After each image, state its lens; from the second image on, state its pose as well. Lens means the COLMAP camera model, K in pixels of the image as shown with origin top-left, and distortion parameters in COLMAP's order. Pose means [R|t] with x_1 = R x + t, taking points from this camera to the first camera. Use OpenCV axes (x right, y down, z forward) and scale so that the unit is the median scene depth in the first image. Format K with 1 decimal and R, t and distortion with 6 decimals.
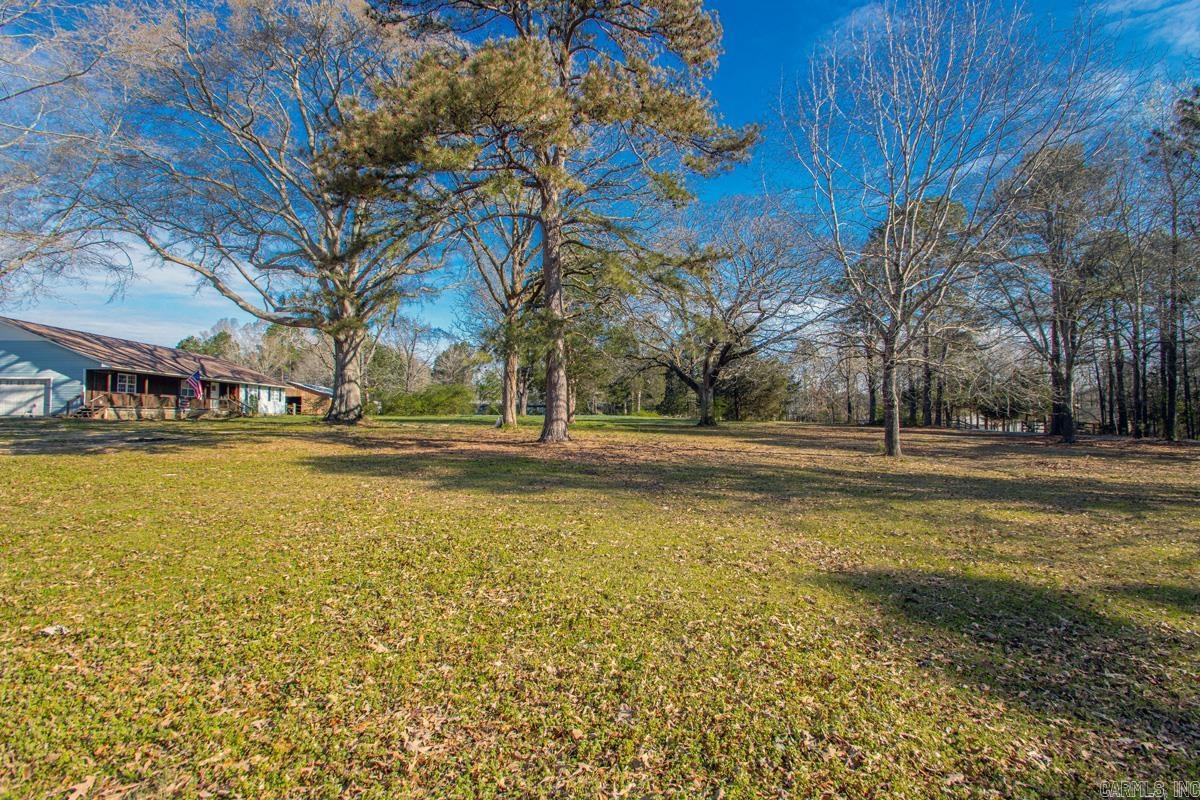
lens RADIAL K [[553.2, 0, 600.0], [0, 553.2, 400.0], [0, 0, 1]] dist [0.012352, -0.016737]
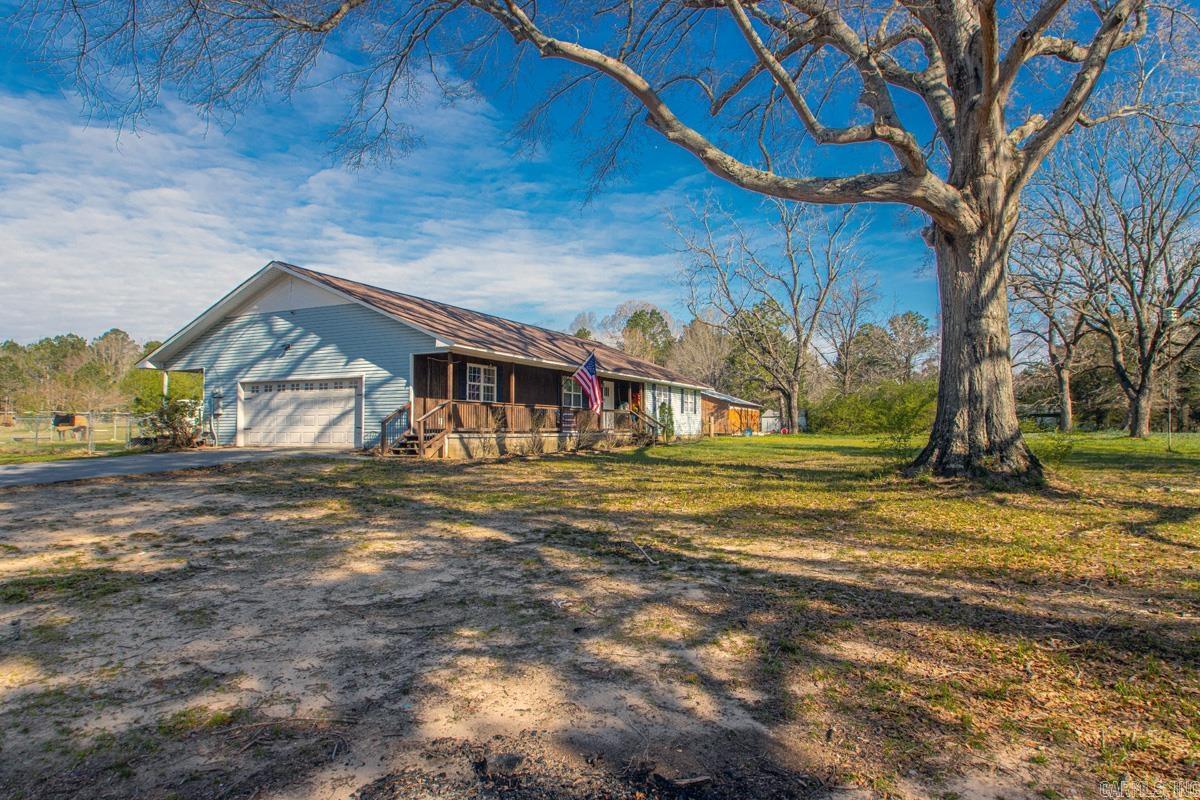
lens RADIAL K [[649.2, 0, 600.0], [0, 649.2, 400.0], [0, 0, 1]] dist [-0.000922, -0.021901]
pose [[0.852561, -0.021004, -0.522206, -0.453537], [0.015419, 0.999768, -0.015038, -0.003979], [0.522400, 0.004769, 0.852687, 0.550374]]
